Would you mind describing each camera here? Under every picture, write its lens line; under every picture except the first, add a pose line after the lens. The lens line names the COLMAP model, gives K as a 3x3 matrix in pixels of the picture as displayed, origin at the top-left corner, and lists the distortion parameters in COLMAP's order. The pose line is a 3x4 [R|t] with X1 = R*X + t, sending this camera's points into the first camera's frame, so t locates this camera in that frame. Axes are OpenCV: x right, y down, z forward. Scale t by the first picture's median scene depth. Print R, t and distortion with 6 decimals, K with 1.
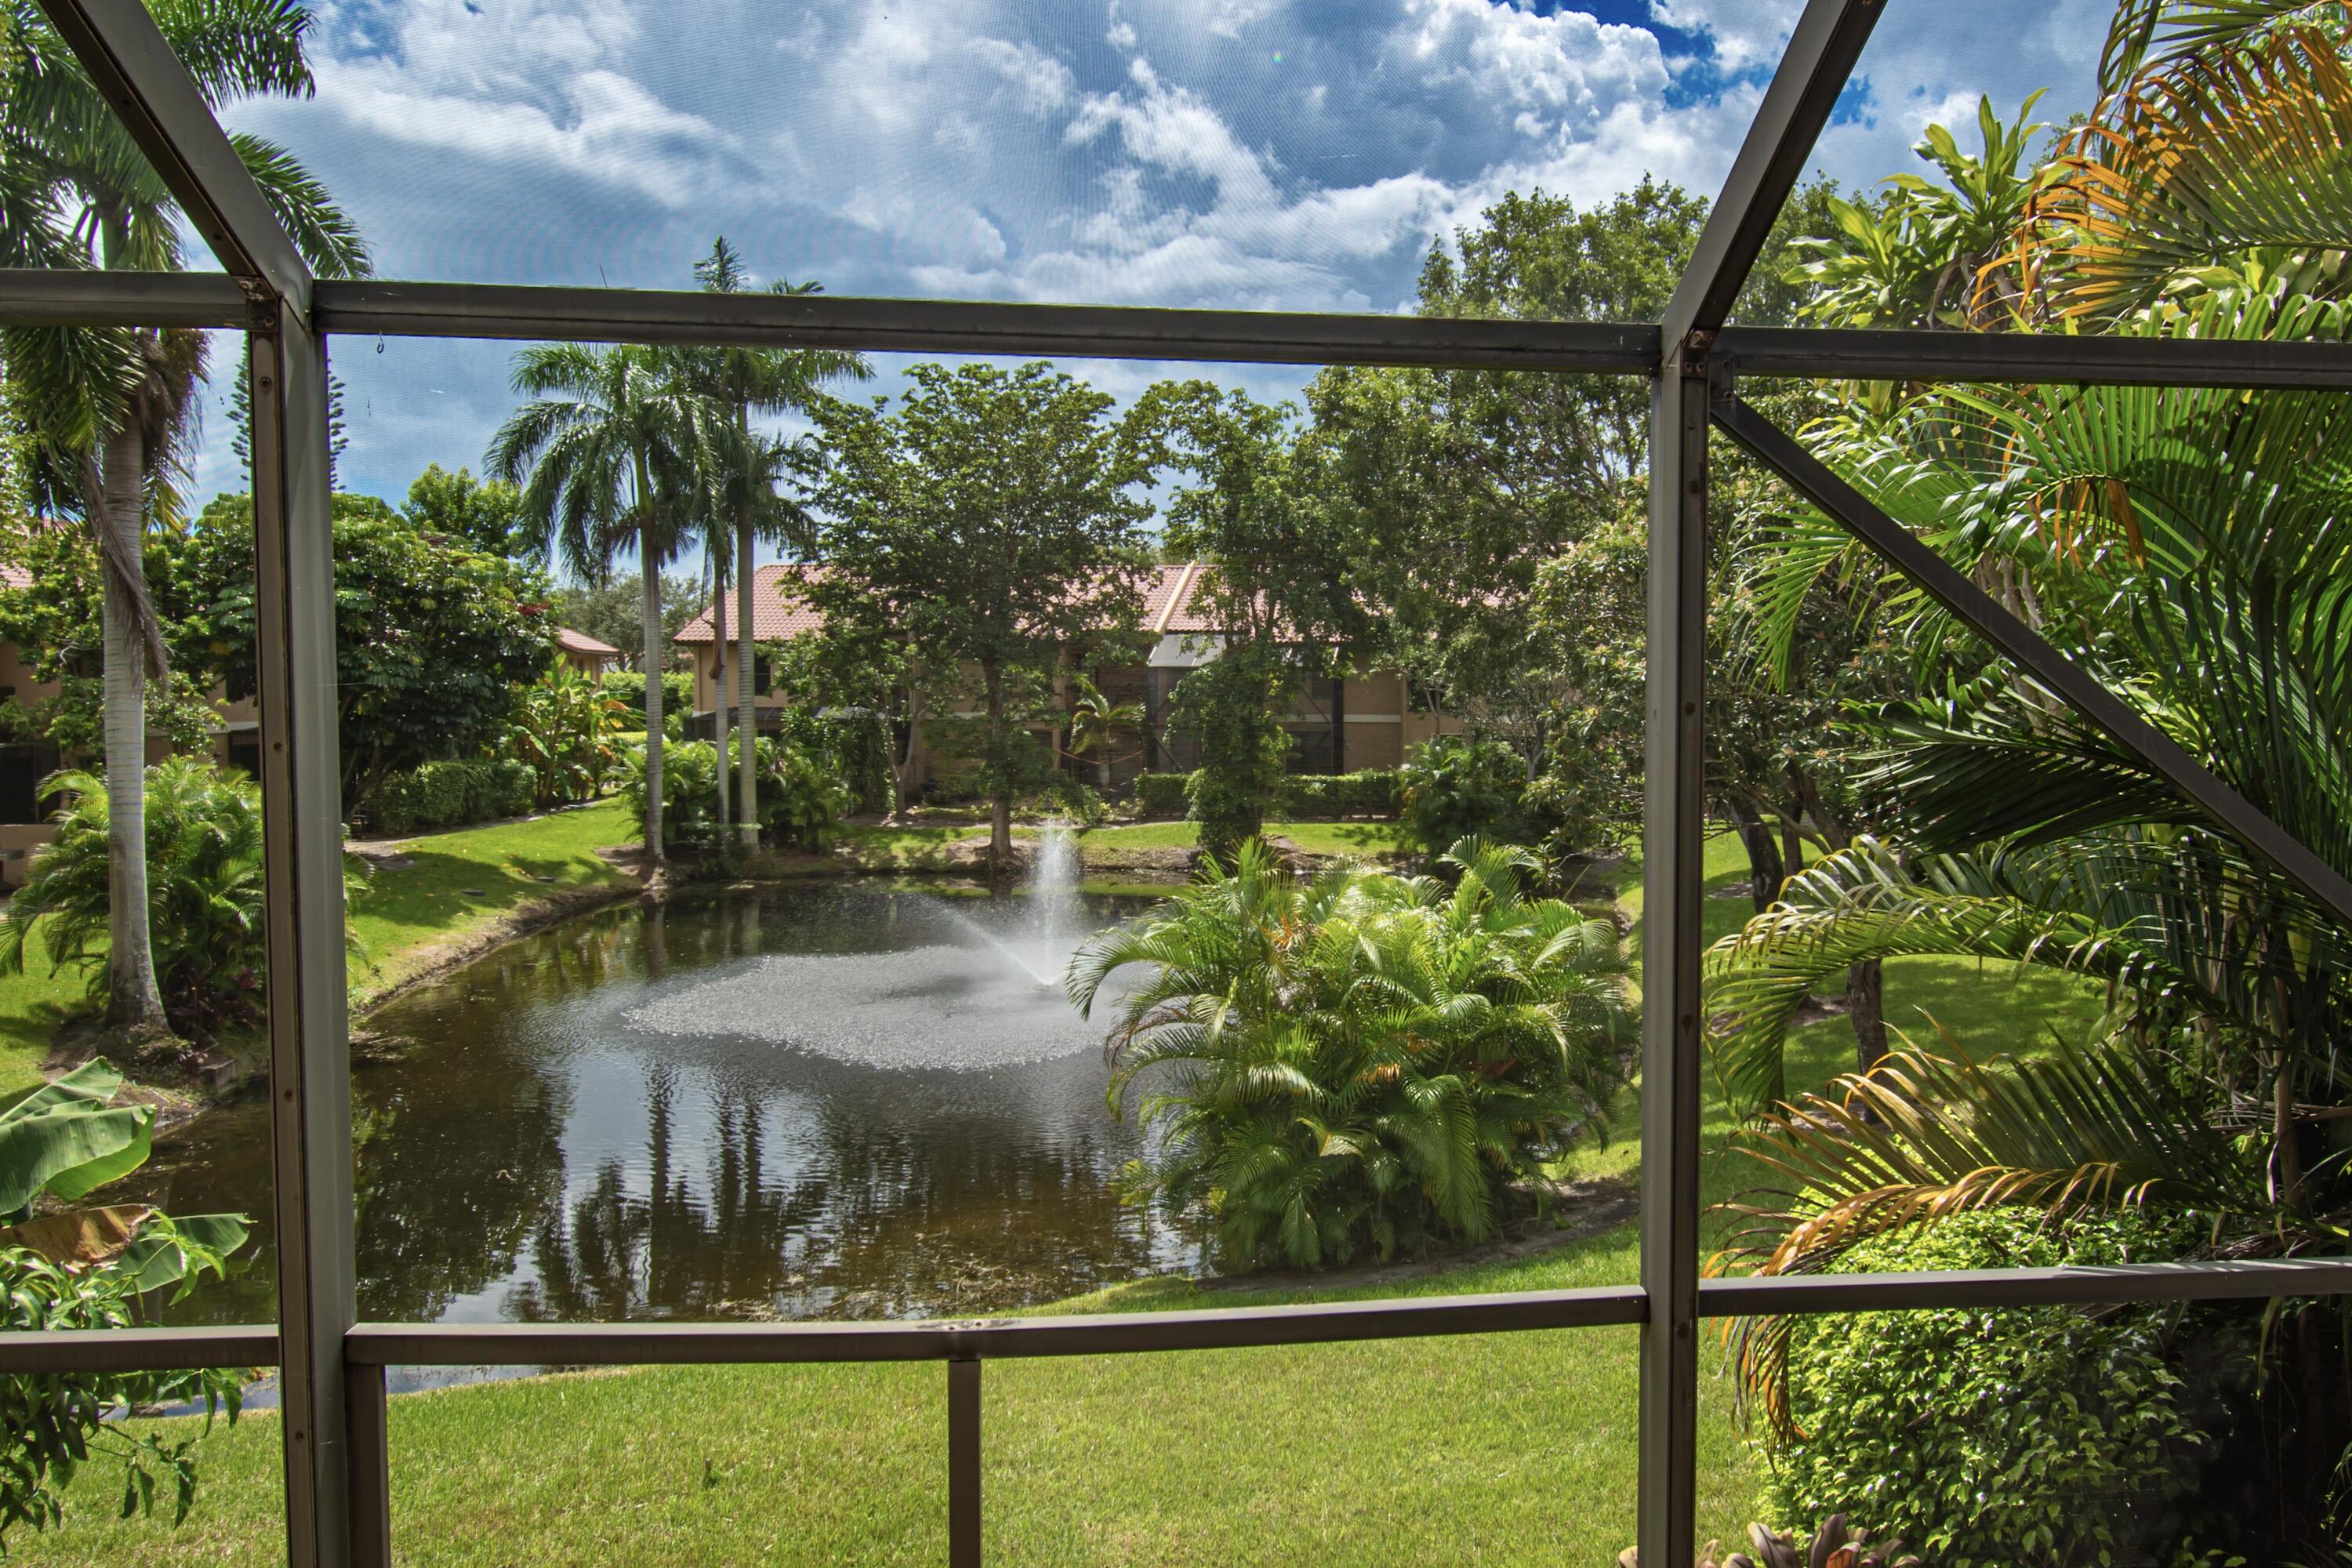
lens RADIAL K [[1770.8, 0, 1291.4], [0, 1770.8, 778.5], [0, 0, 1]] dist [-0.013415, -0.007512]
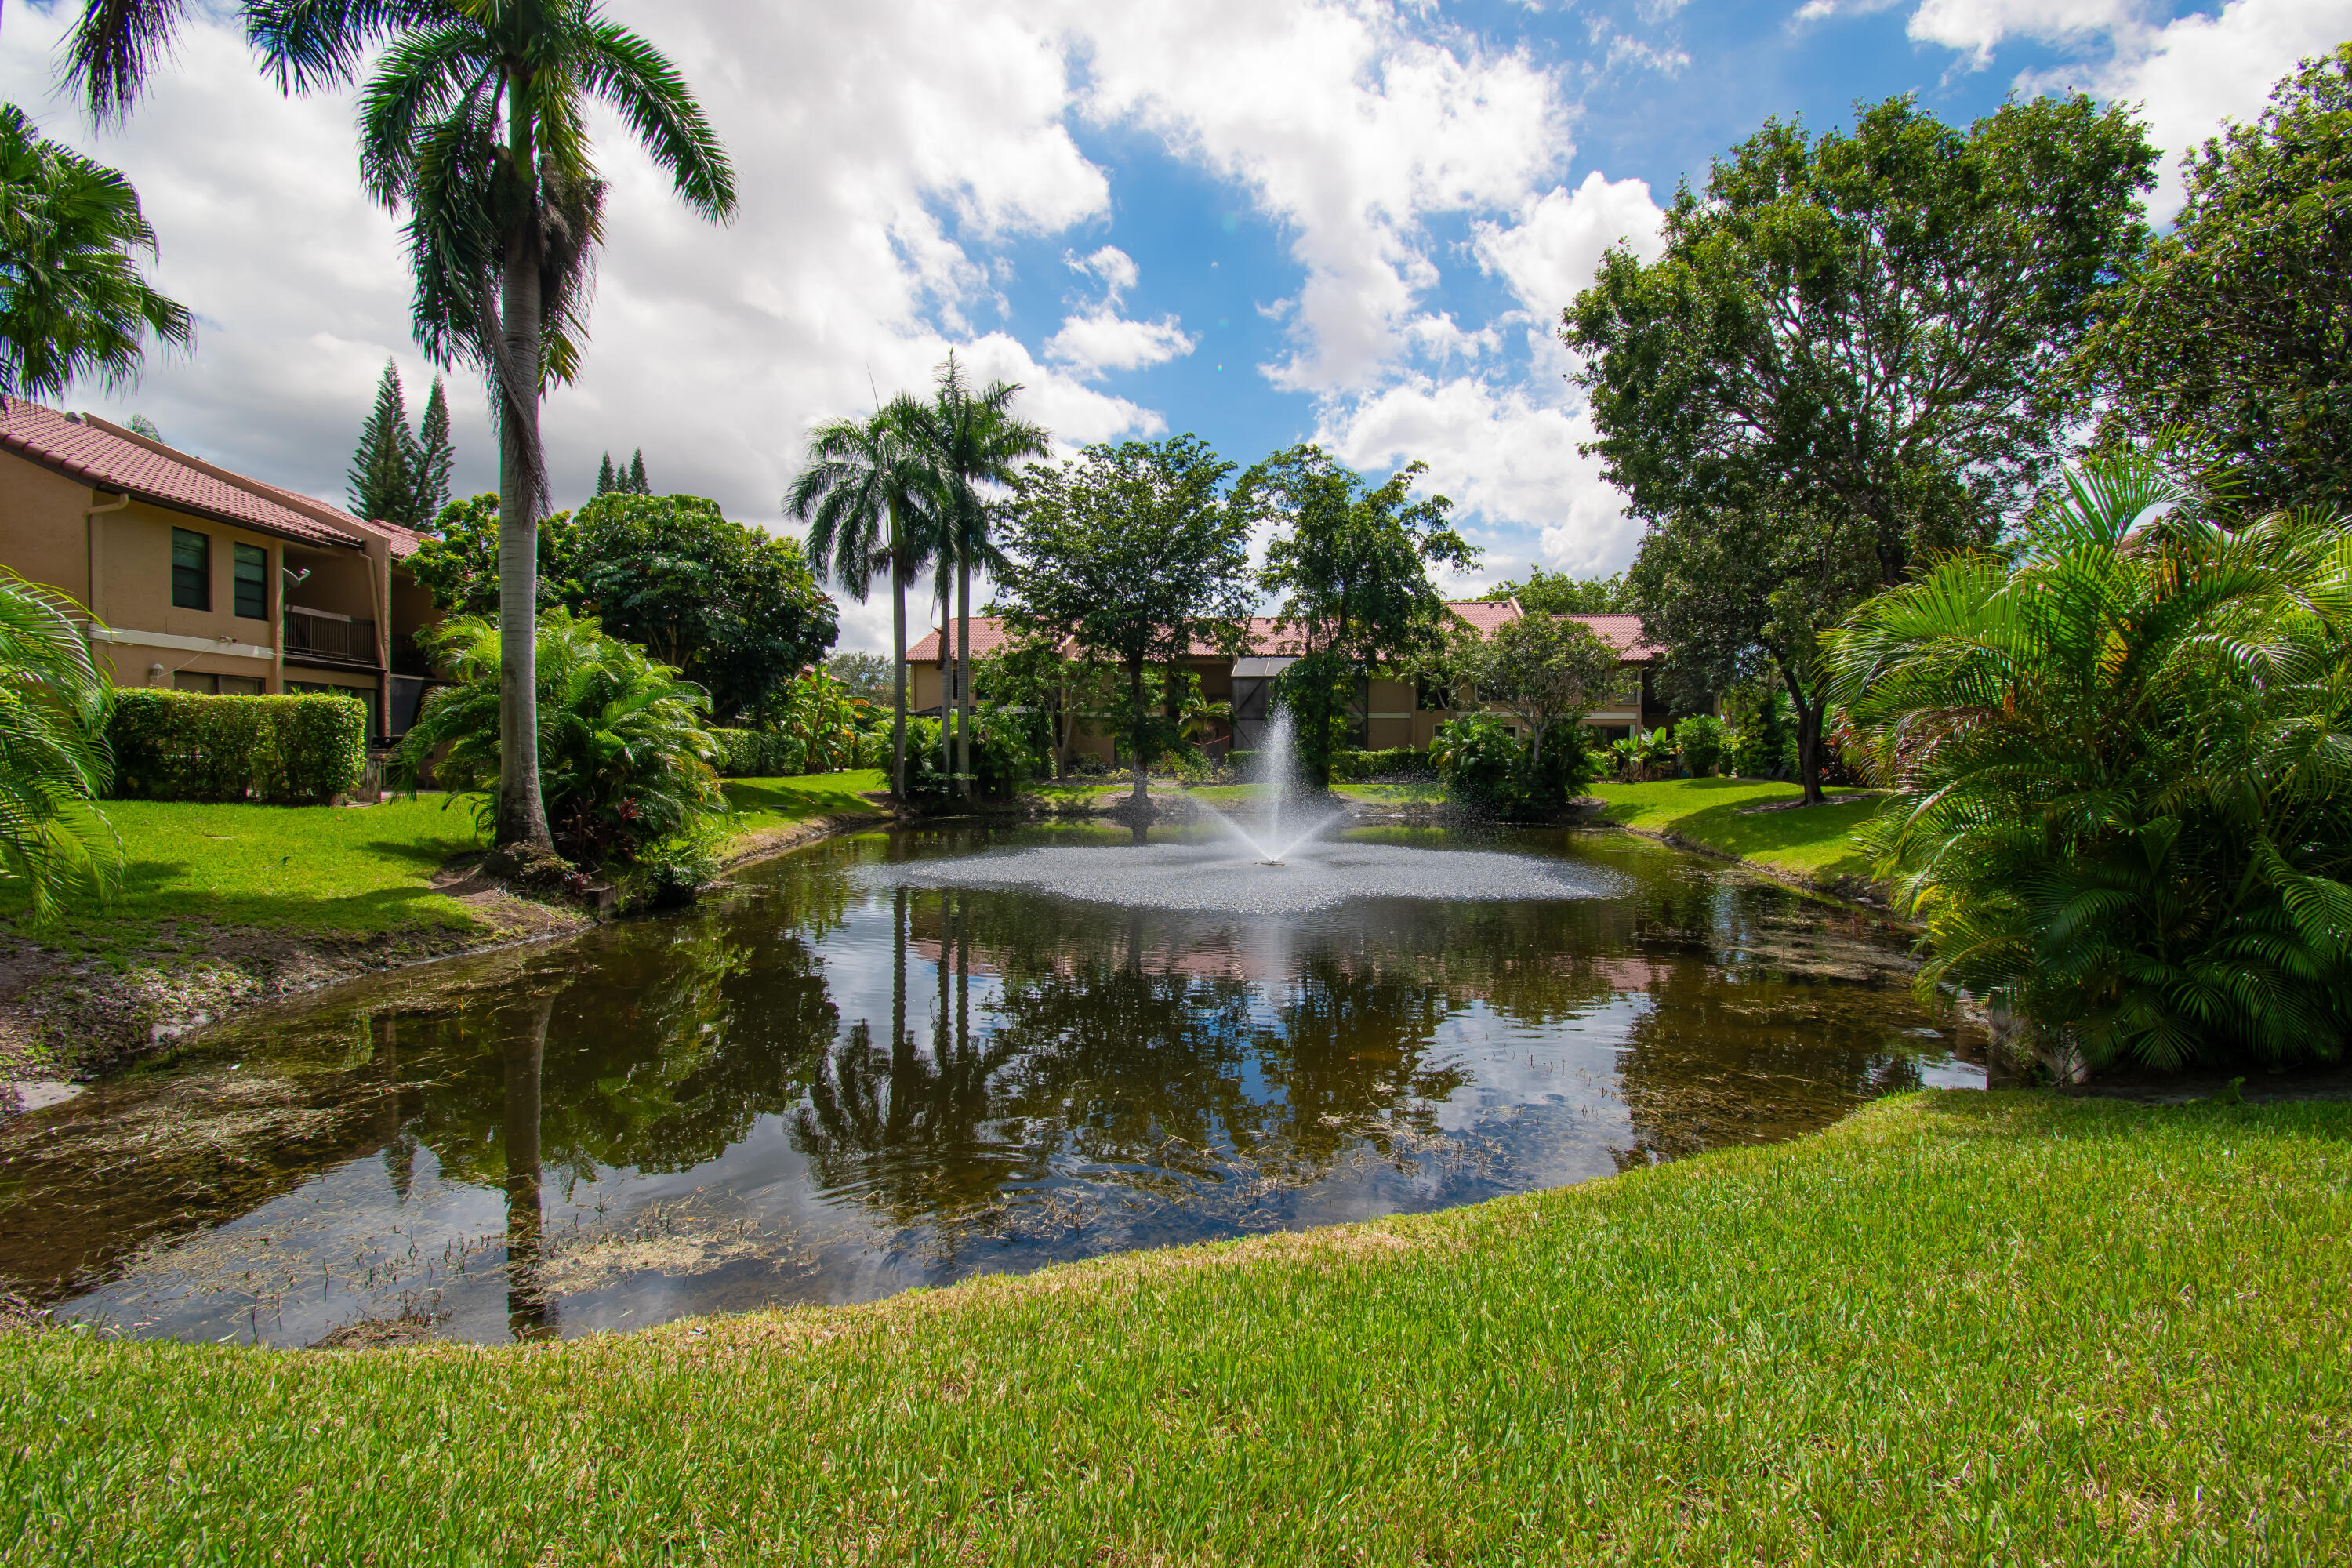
lens RADIAL K [[1061.9, 0, 1191.6], [0, 1061.9, 786.0], [0, 0, 1]] dist [0.014149, -0.020318]
pose [[0.999825, 0.003747, -0.018343, -0.152177], [-0.004190, 0.999700, -0.024146, 0.070933], [0.018247, 0.024219, 0.999540, 0.229194]]
